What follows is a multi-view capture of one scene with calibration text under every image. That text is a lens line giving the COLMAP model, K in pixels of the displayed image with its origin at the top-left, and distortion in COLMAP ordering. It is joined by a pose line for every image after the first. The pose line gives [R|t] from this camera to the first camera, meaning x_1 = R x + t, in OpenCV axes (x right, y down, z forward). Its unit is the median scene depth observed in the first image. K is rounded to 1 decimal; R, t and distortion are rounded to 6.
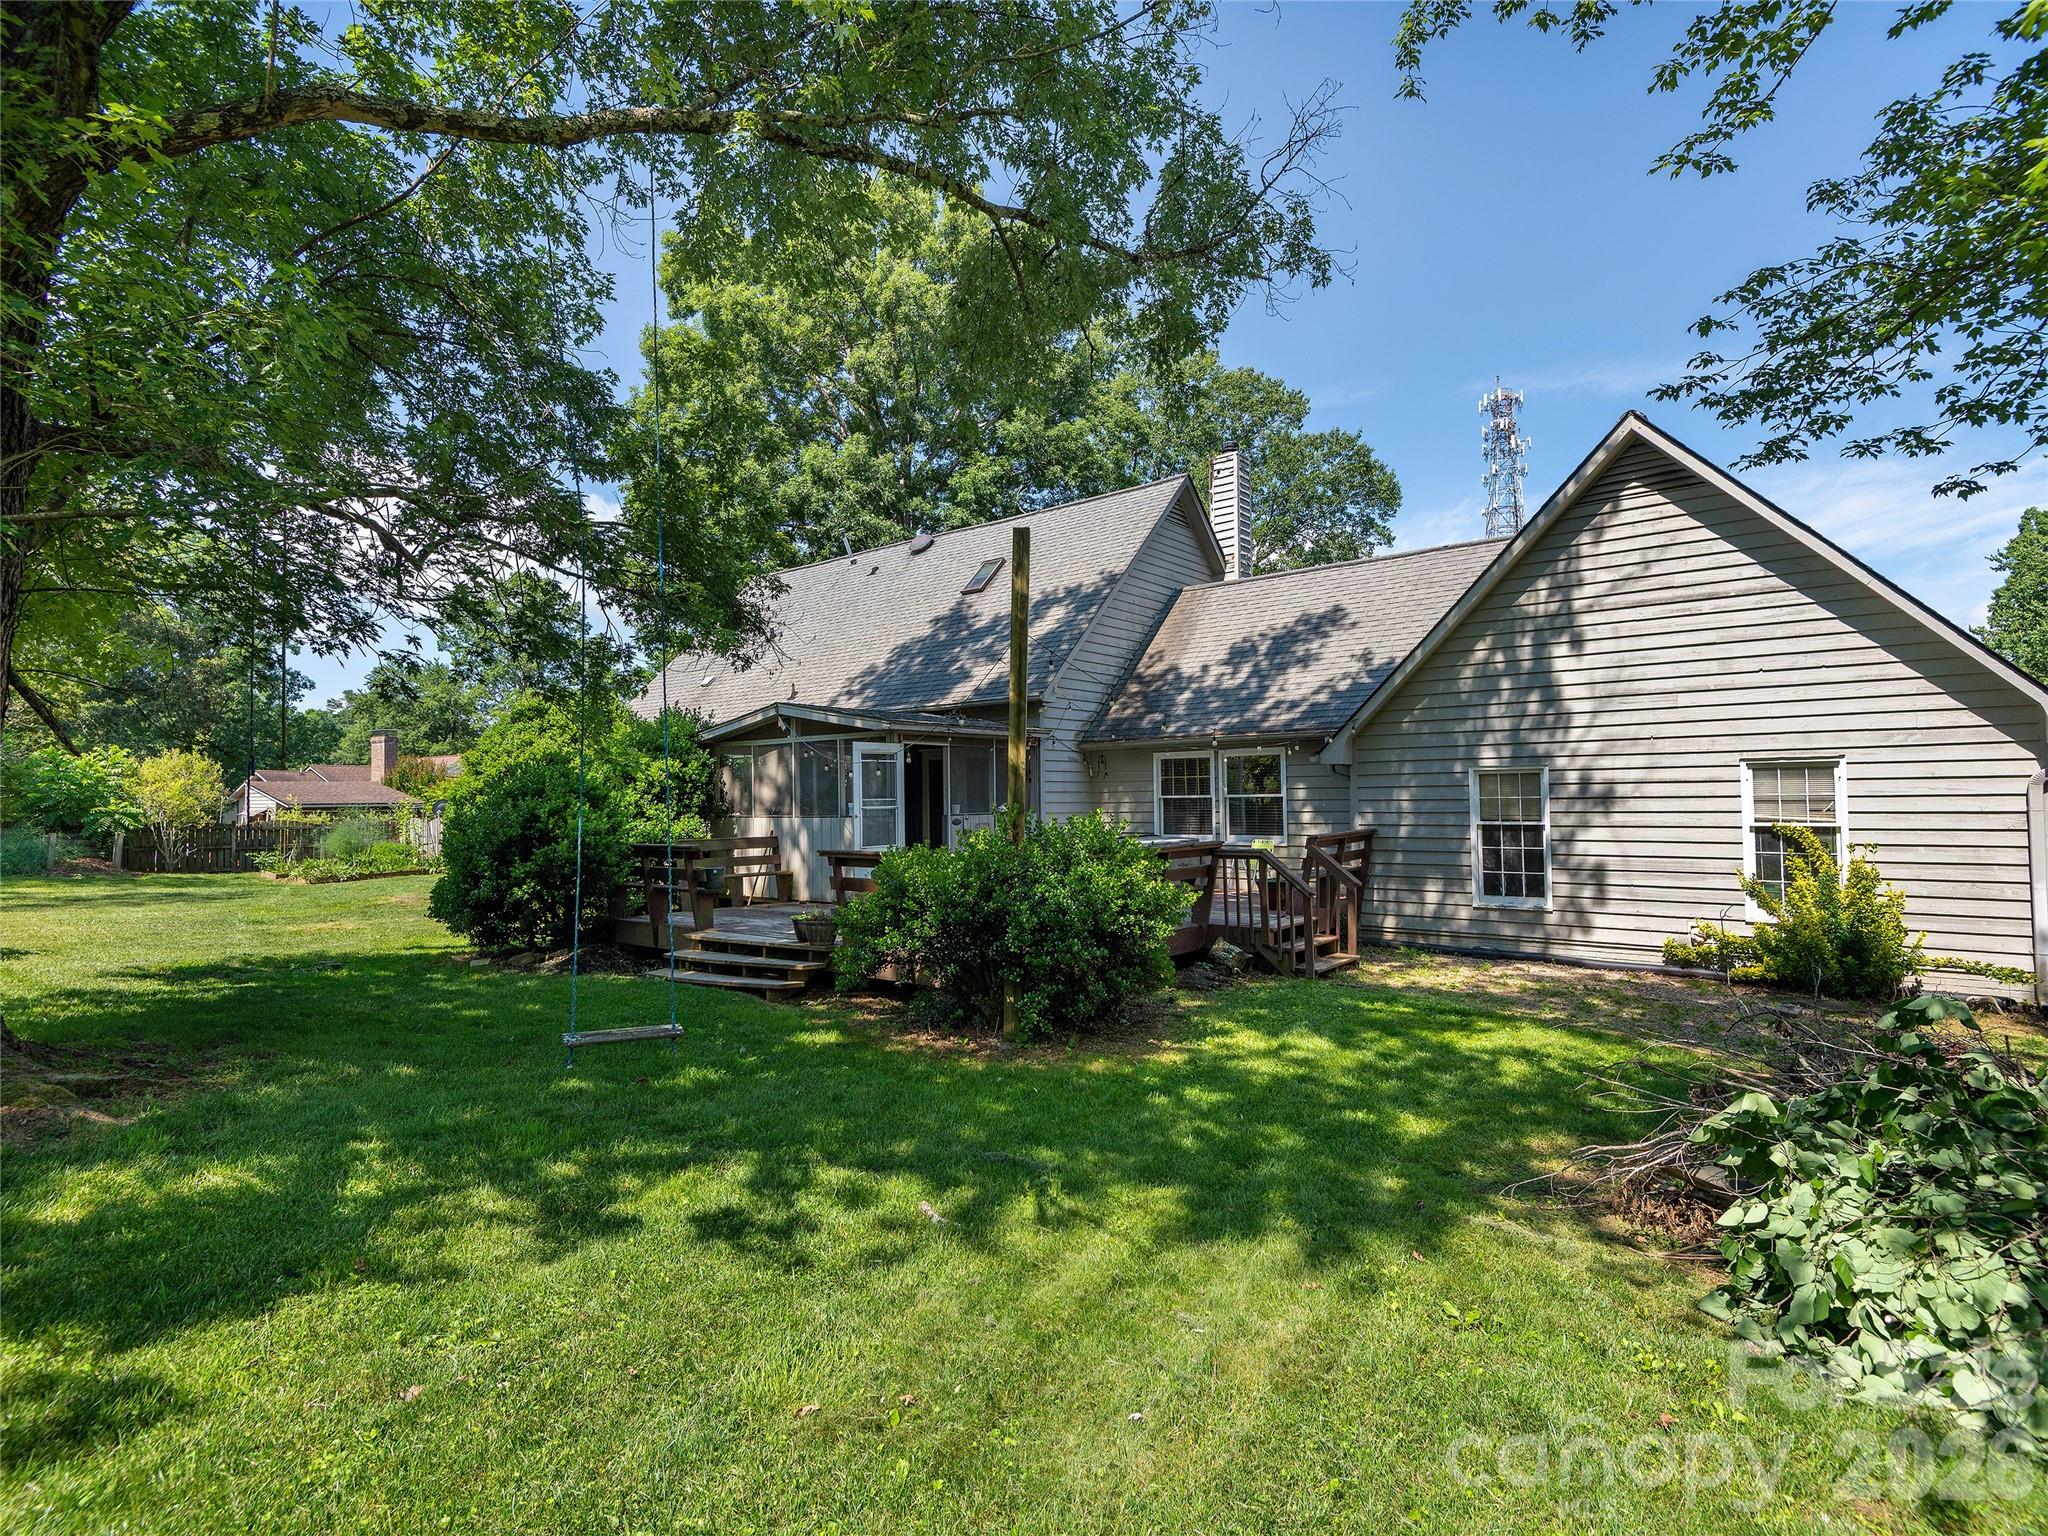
lens RADIAL K [[1034.8, 0, 1028.1], [0, 1034.8, 768.0], [0, 0, 1]] dist [-0.000201, -0.000929]
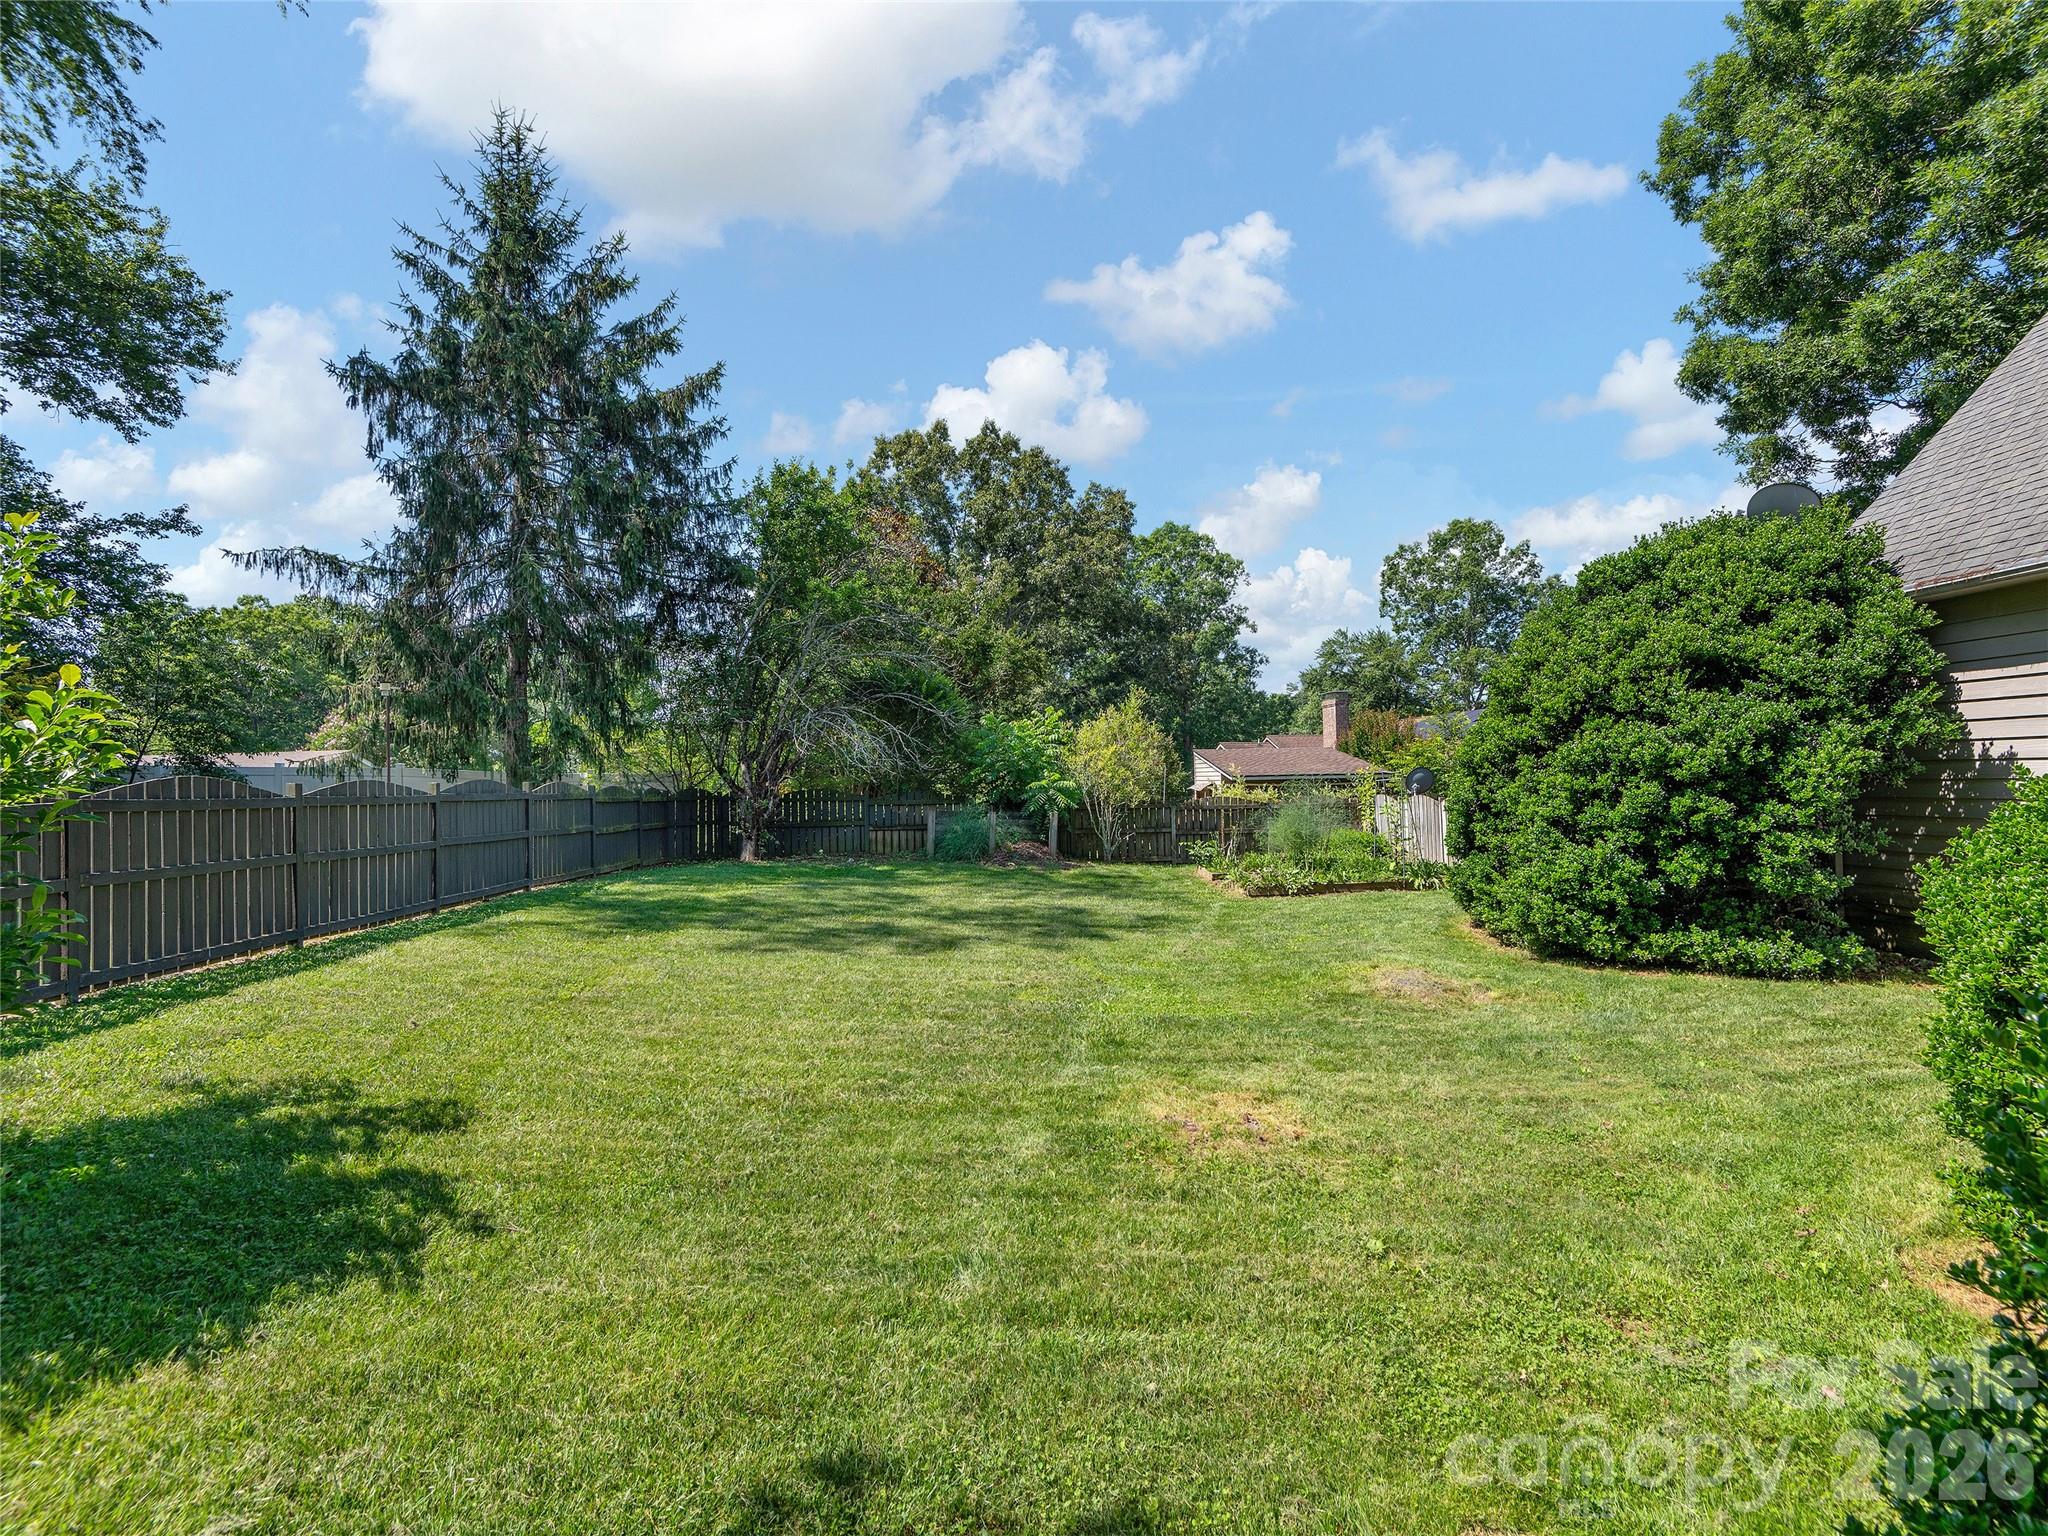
lens RADIAL K [[1034.8, 0, 1028.1], [0, 1034.8, 768.0], [0, 0, 1]] dist [-0.000201, -0.000929]
pose [[0.664826, -0.012886, -0.746887, -0.268339], [0.033851, 0.999344, 0.012891, 0.015603], [0.746231, -0.033853, 0.664826, 0.419024]]
